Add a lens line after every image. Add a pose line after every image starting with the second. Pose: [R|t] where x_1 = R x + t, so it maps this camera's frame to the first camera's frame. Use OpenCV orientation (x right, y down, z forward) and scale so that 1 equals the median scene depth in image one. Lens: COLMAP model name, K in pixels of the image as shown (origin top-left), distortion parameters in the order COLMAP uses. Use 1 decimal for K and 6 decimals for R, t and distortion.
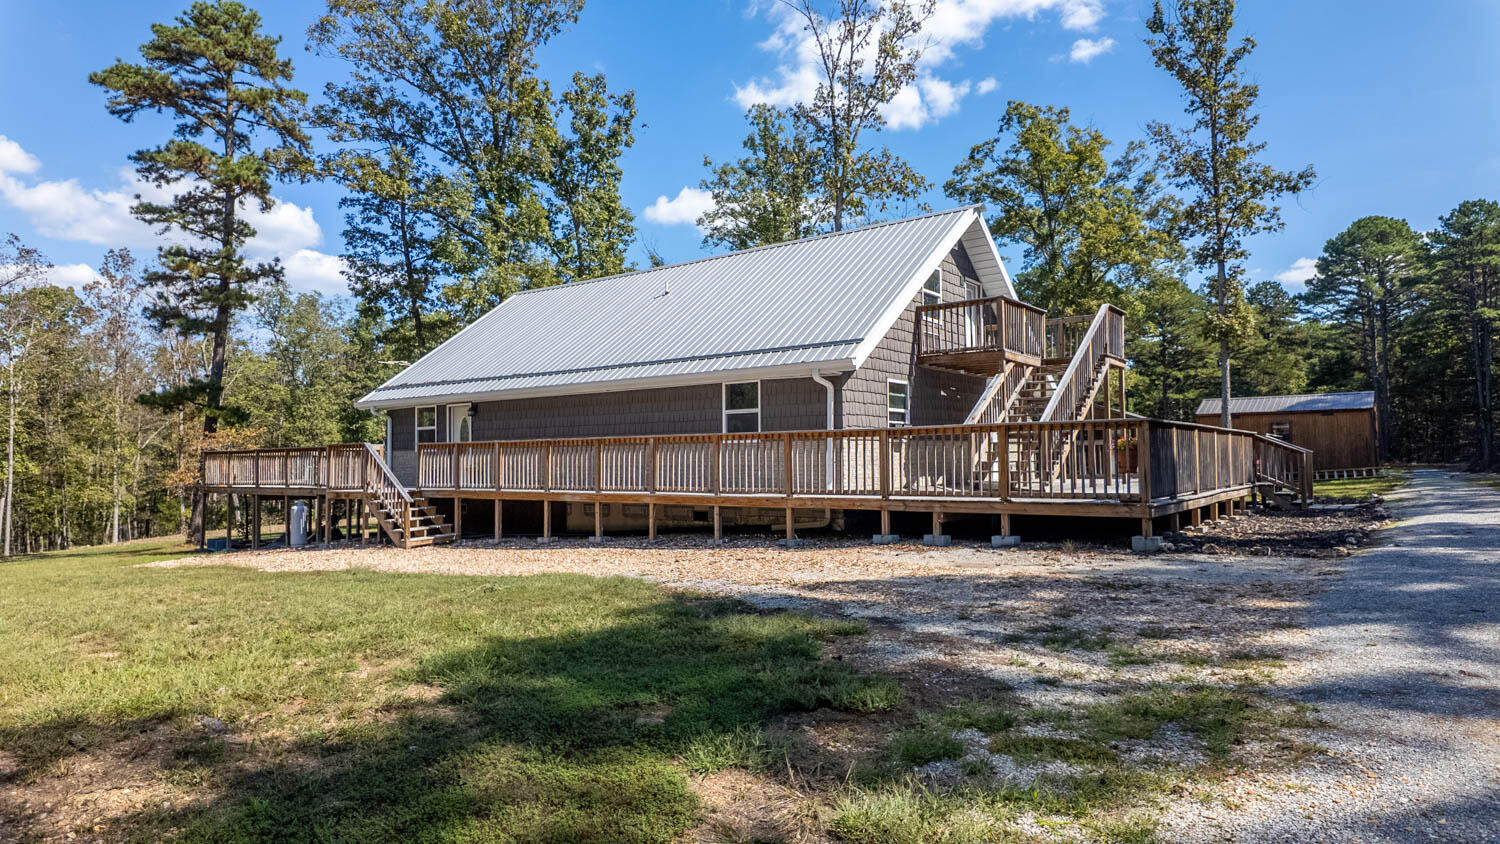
lens RADIAL K [[905.8, 0, 746.5], [0, 905.8, 403.2], [0, 0, 1]] dist [0.005409, 0.002915]
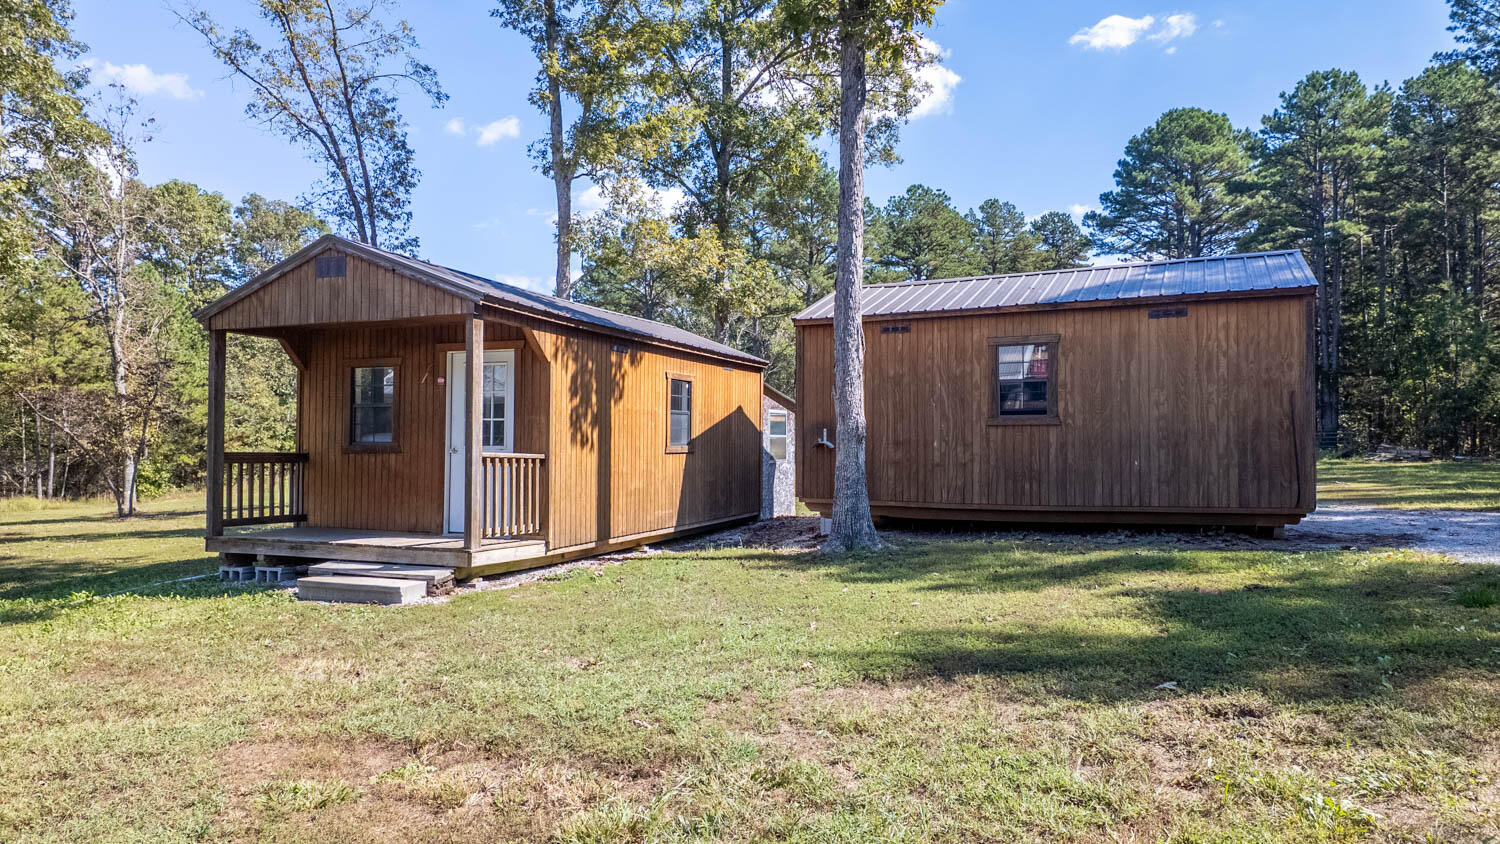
lens RADIAL K [[905.8, 0, 746.5], [0, 905.8, 403.2], [0, 0, 1]] dist [0.005409, 0.002915]
pose [[0.983495, 0.017483, 0.180086, 0.478319], [-0.022223, 0.999457, 0.024338, 0.041370], [-0.179563, -0.027938, 0.983350, 0.760533]]
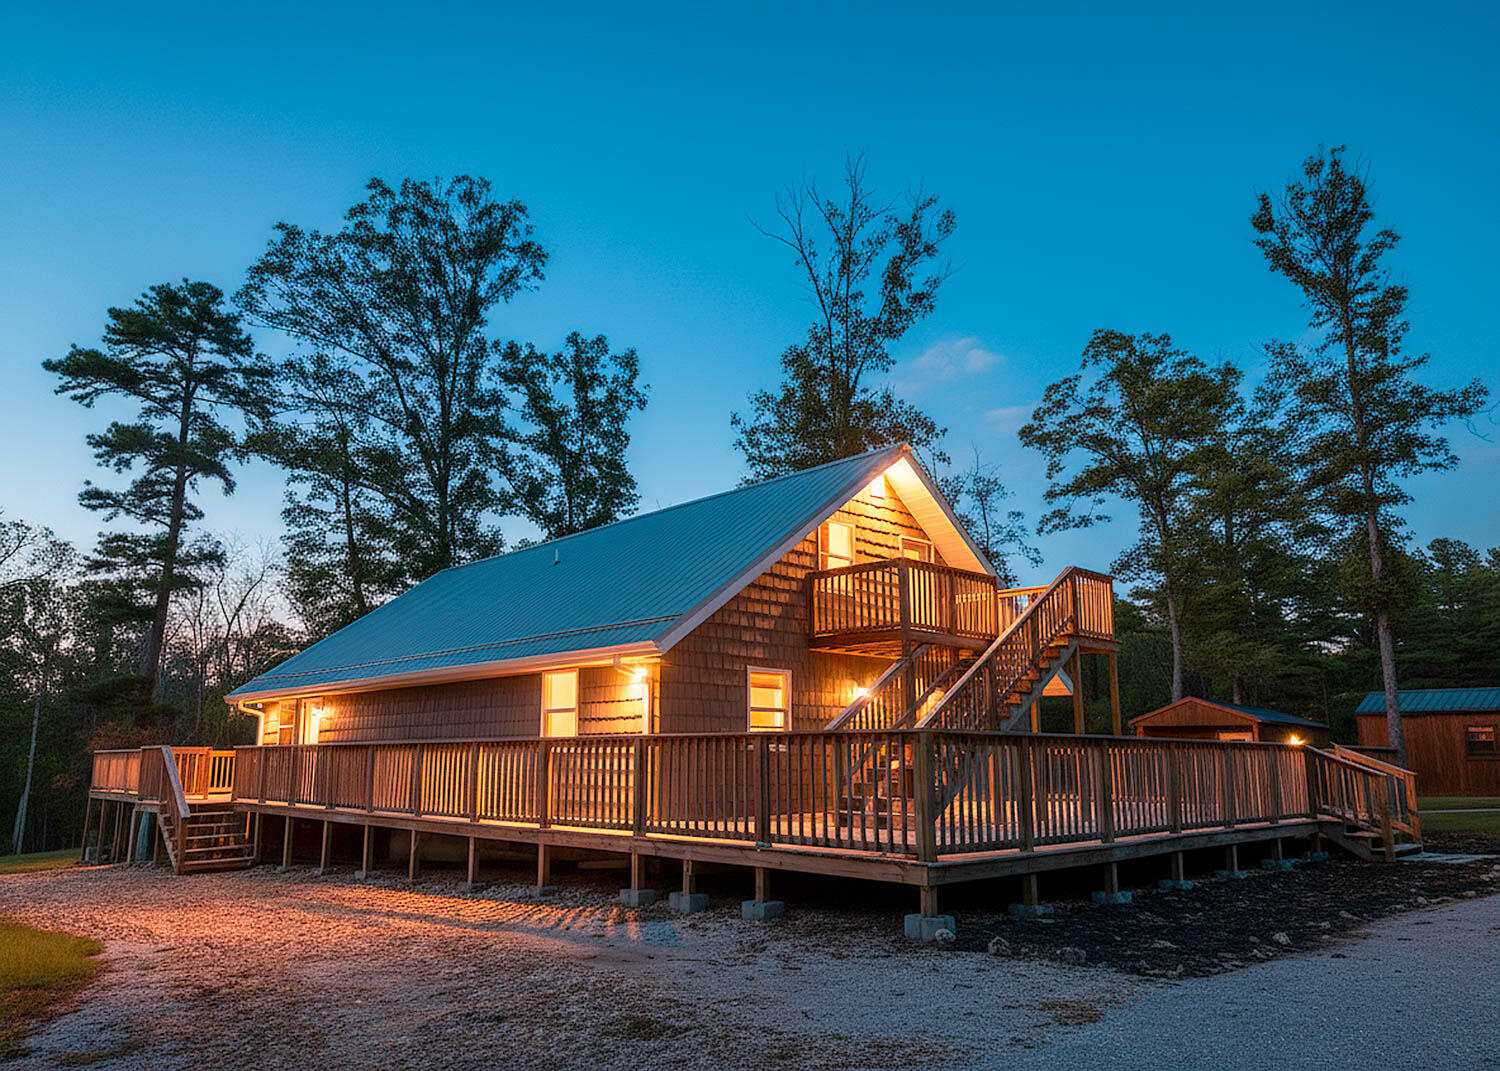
lens RADIAL K [[997.1, 0, 690.2], [0, 997.1, 583.0], [0, 0, 1]] dist [0.027120, 0.000012]
pose [[0.981218, -0.020108, -0.191850, 0.122450], [-0.000643, 0.994206, -0.107493, -0.004231], [0.192900, 0.105598, 0.975520, 0.067775]]
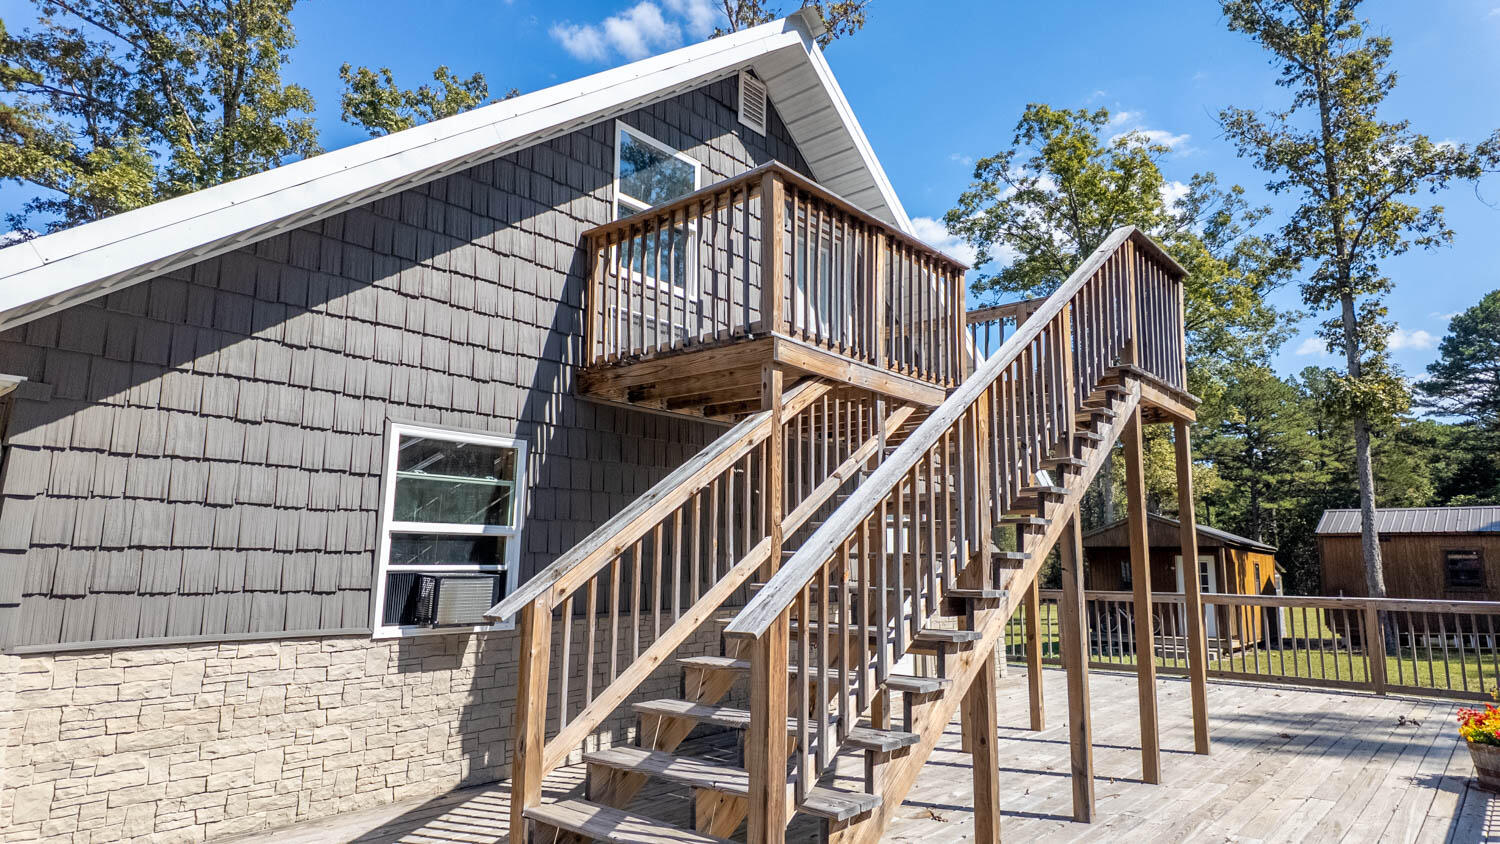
lens RADIAL K [[905.8, 0, 746.5], [0, 905.8, 403.2], [0, 0, 1]] dist [0.005409, 0.002915]
pose [[0.997387, 0.009132, -0.071669, 0.141520], [-0.017052, 0.993709, -0.110687, -0.001163], [0.070207, 0.111620, 0.991268, 0.333508]]
